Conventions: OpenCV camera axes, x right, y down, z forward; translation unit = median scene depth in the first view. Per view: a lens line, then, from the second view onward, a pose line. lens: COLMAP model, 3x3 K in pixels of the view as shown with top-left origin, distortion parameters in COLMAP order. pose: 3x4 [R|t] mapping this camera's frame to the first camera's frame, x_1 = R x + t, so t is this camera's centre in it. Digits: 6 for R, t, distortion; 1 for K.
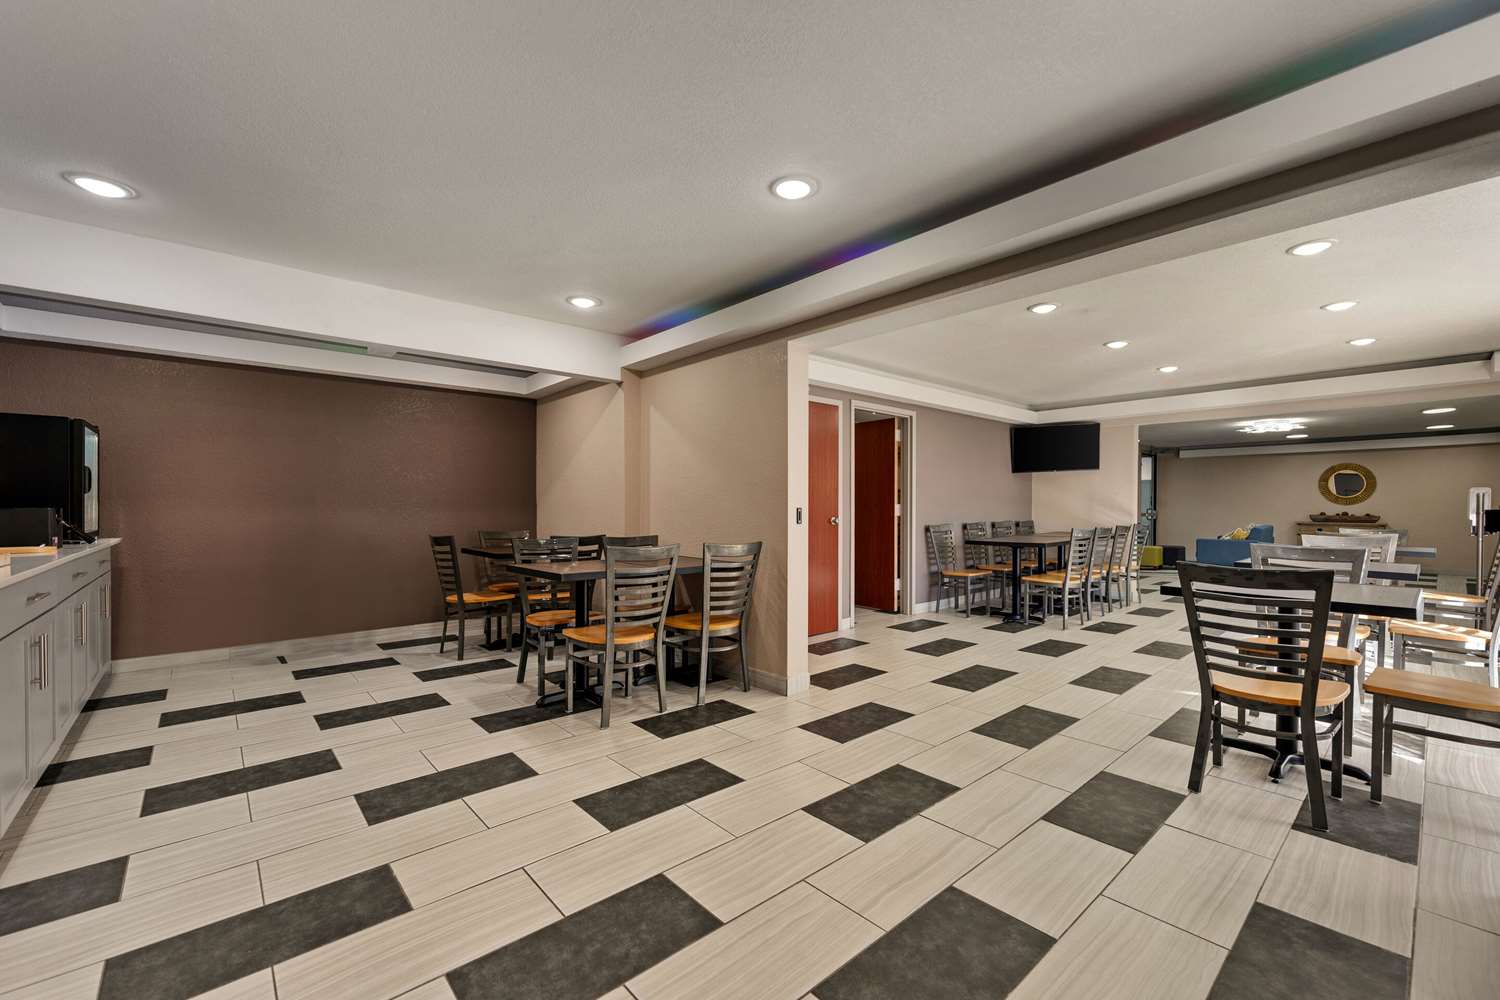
lens RADIAL K [[615.1, 0, 760.9], [0, 615.1, 513.6], [0, 0, 1]] dist [-0.000518, 0.000393]
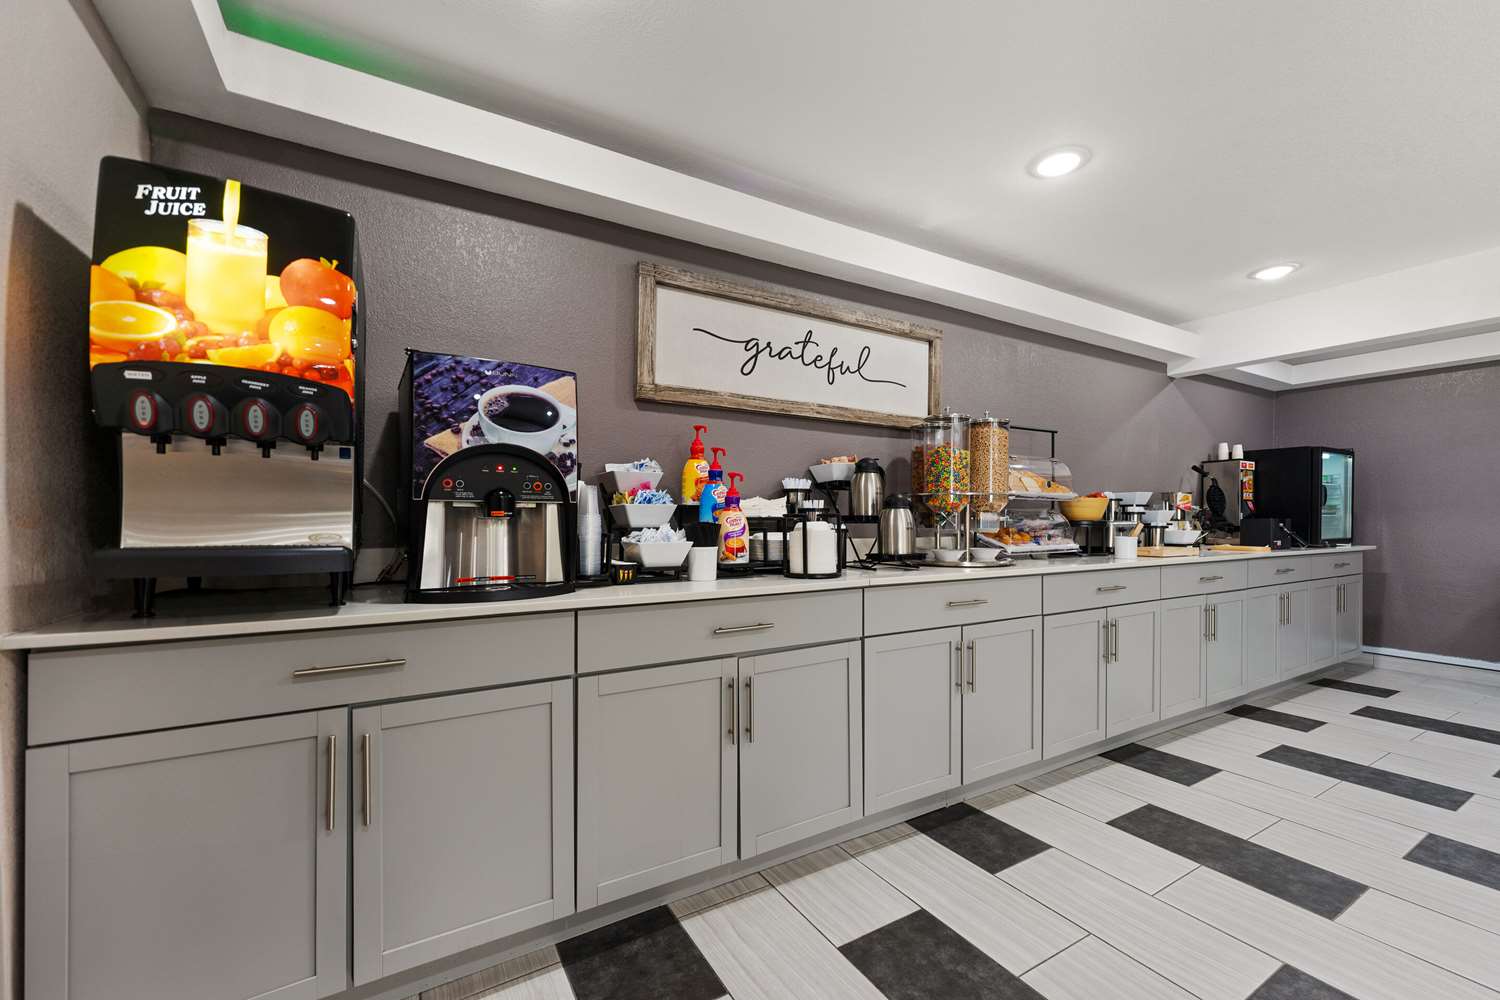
lens RADIAL K [[582.0, 0, 757.5], [0, 582.0, 515.7], [0, 0, 1]] dist [-0.000167, 0.000162]
pose [[-0.185154, -0.005971, -0.982691, 0.330934], [-0.012175, 0.999919, -0.003782, 0.002267], [0.982634, 0.011264, -0.185211, 0.155618]]
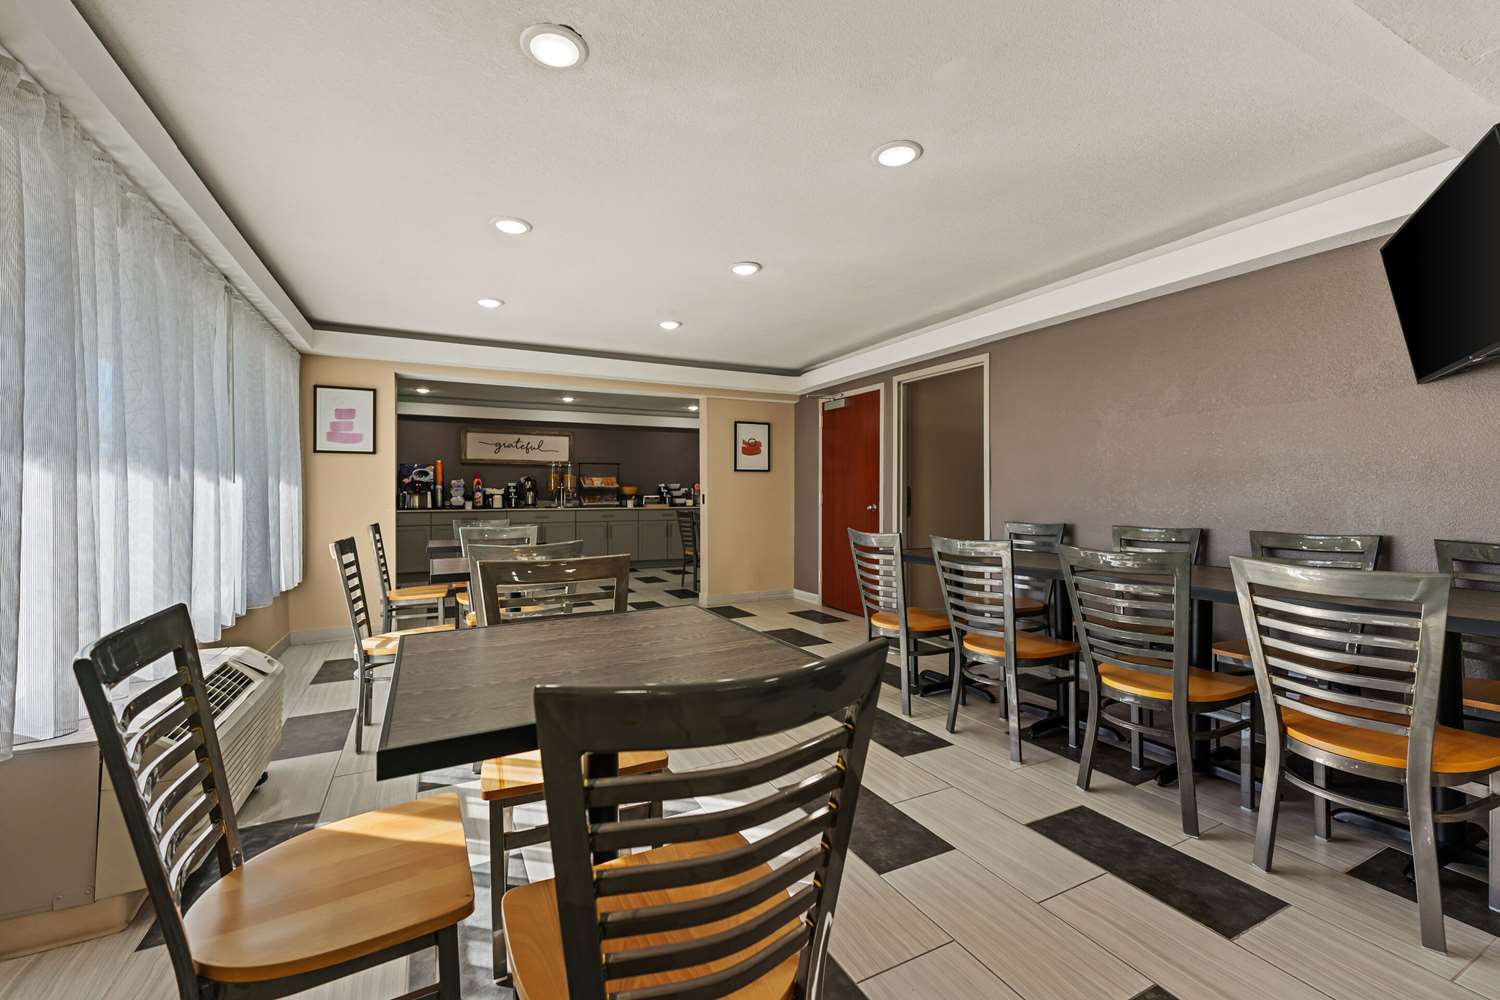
lens RADIAL K [[615.1, 0, 746.5], [0, 615.1, 499.4], [0, 0, 1]] dist [-0.000518, 0.000393]
pose [[-0.266913, 0.007710, -0.963690, 2.416996], [-0.011080, 0.999877, 0.011068, -0.022716], [0.963657, 0.013632, -0.266795, 2.284368]]
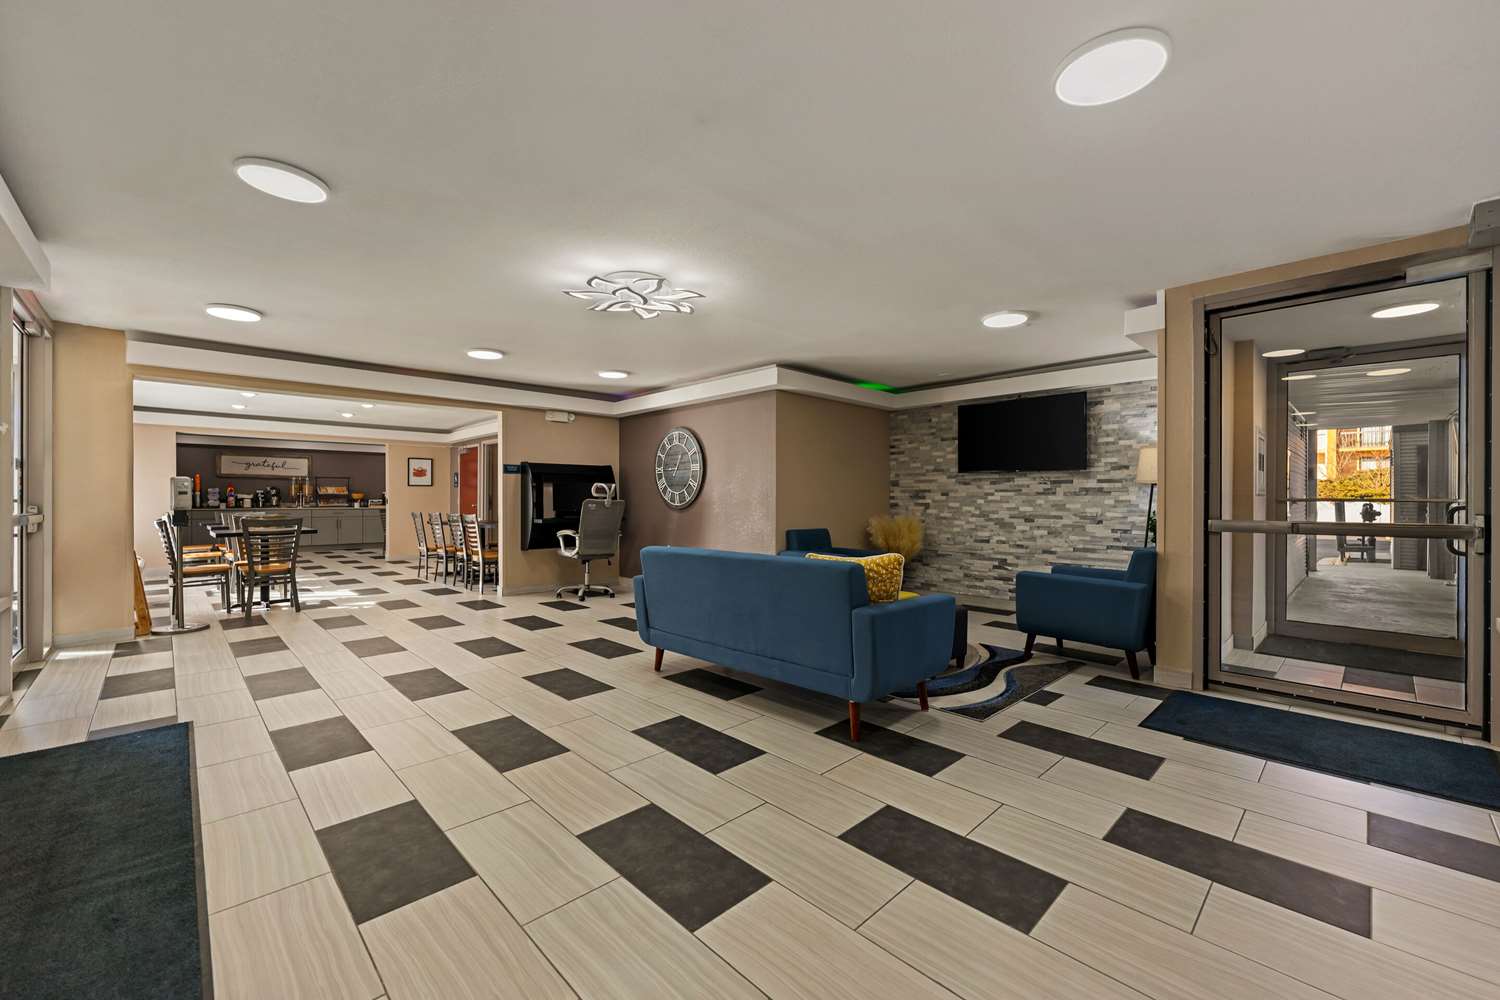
lens RADIAL K [[615.1, 0, 763.8], [0, 615.1, 501.0], [0, 0, 1]] dist [-0.000518, 0.000393]
pose [[0.048517, -0.000053, -0.998822, 4.595123], [-0.012239, 0.999925, -0.000648, -0.025644], [0.998747, 0.012256, 0.048512, 3.918084]]
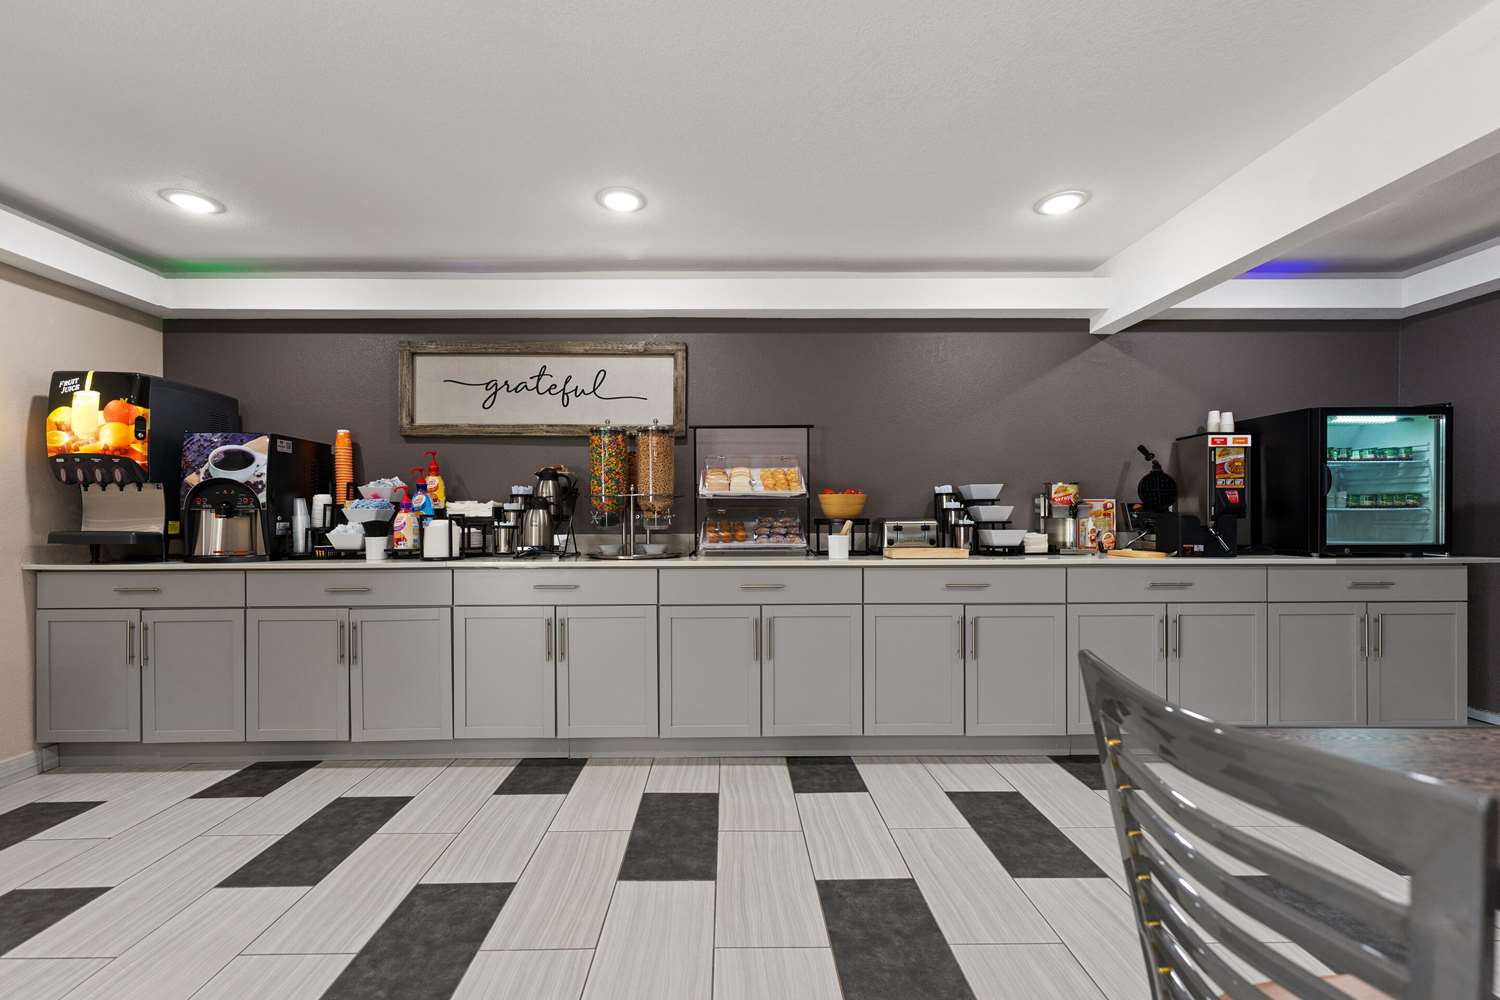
lens RADIAL K [[615.1, 0, 744.7], [0, 615.1, 516.1], [0, 0, 1]] dist [-0.000518, 0.000393]
pose [[-0.642736, -0.000099, -0.766088, 0.059001], [-0.005769, 0.999972, 0.004711, -0.009465], [0.766066, 0.007448, -0.642719, 1.236864]]
